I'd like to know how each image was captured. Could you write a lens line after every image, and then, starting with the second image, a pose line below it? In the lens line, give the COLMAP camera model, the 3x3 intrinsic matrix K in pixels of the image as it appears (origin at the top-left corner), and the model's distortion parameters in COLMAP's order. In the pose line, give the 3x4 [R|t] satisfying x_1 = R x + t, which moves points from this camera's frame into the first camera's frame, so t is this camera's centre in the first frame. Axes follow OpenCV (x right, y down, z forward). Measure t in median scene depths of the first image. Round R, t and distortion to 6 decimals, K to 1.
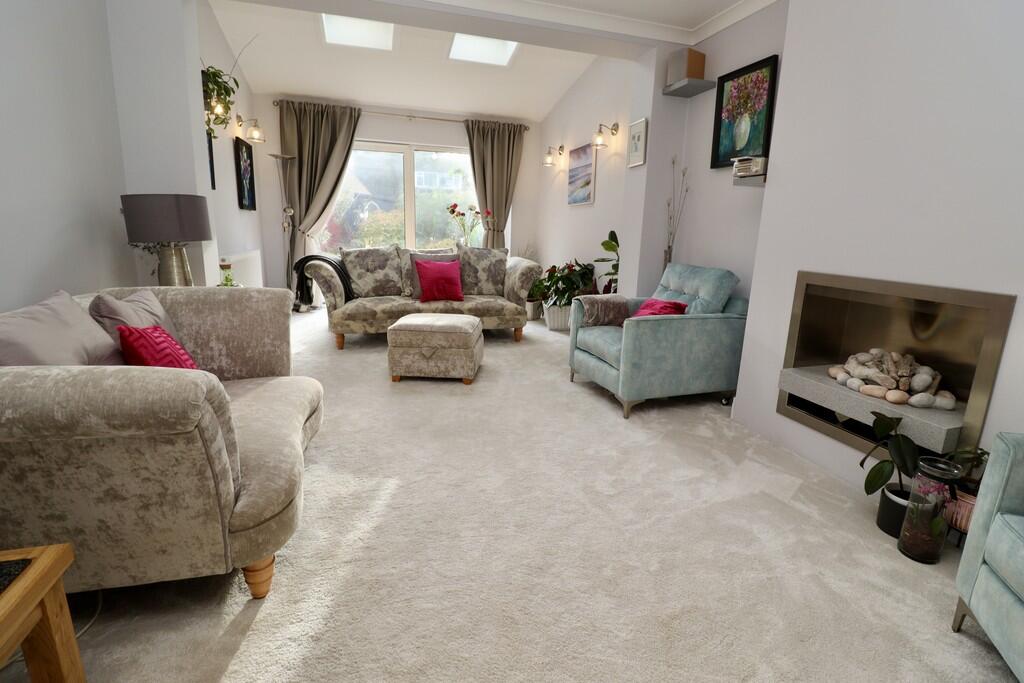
lens RADIAL K [[477.9, 0, 515.1], [0, 477.9, 338.4], [0, 0, 1]] dist [-0.005722, -0.008687]
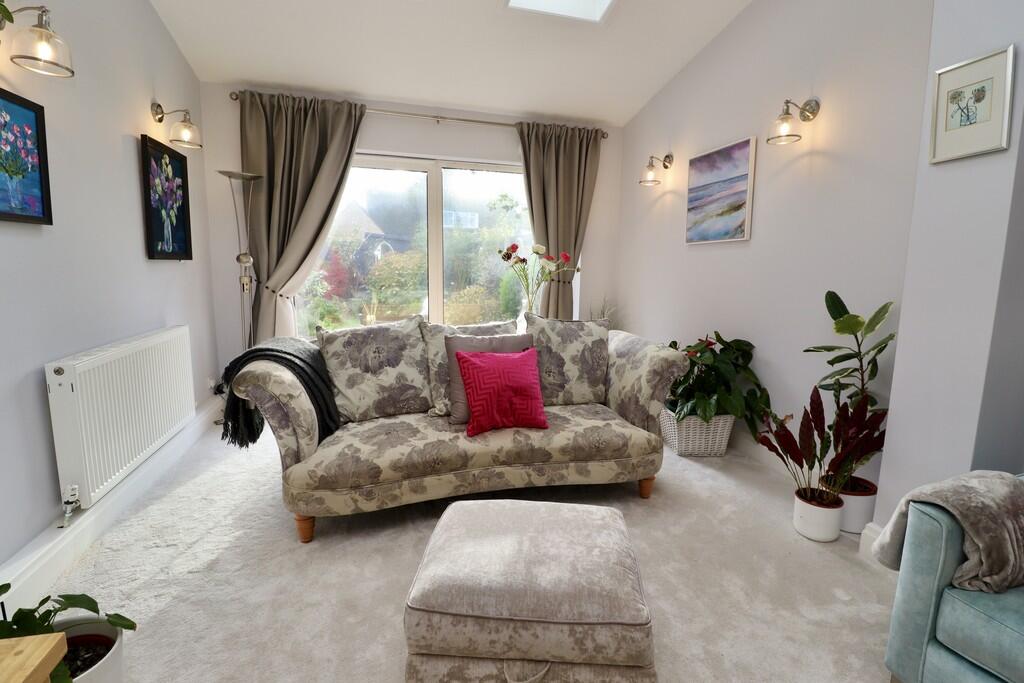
lens RADIAL K [[477.9, 0, 514.3], [0, 477.9, 335.9], [0, 0, 1]] dist [-0.005722, -0.008687]
pose [[0.999626, -0.009672, -0.025576, -0.122339], [0.007607, 0.996795, -0.079641, -0.129010], [0.026265, 0.079417, 0.996495, 0.443250]]
